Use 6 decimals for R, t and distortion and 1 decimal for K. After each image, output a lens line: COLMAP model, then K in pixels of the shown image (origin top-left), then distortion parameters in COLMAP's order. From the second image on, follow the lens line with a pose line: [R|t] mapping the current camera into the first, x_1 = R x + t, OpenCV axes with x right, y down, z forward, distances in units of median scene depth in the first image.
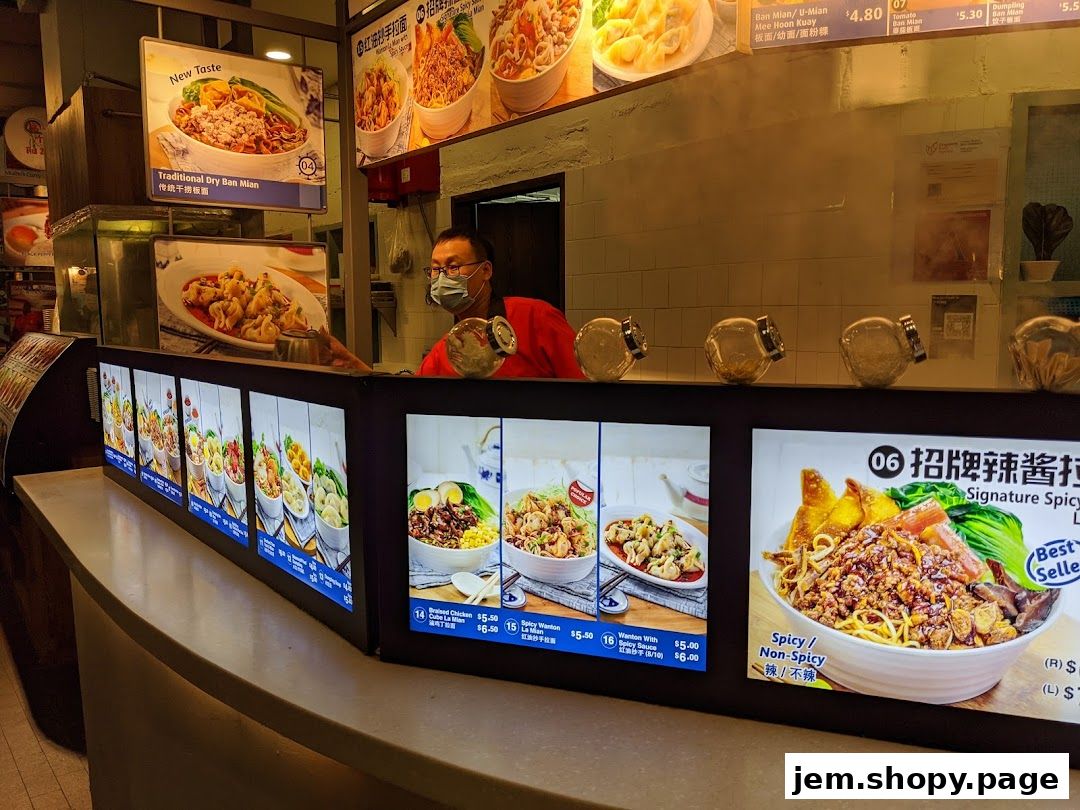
lens RADIAL K [[884.7, 0, 550.4], [0, 884.7, 405.9], [0, 0, 1]] dist [0.048016, -0.094032]
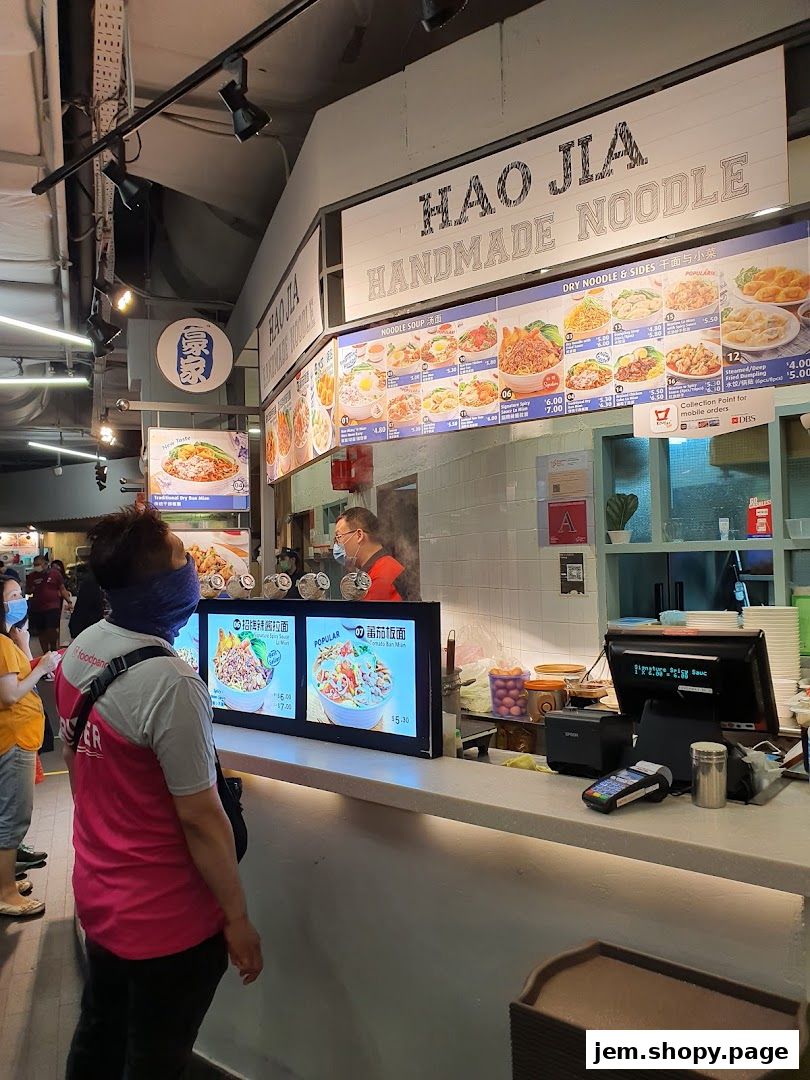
lens RADIAL K [[884.7, 0, 402.0], [0, 884.7, 547.2], [0, 0, 1]] dist [0.048016, -0.094032]
pose [[0.937818, -0.021103, -0.346484, 0.700239], [-0.019578, 0.993346, -0.113493, 0.048733], [0.346574, 0.113219, 0.931165, -0.558371]]
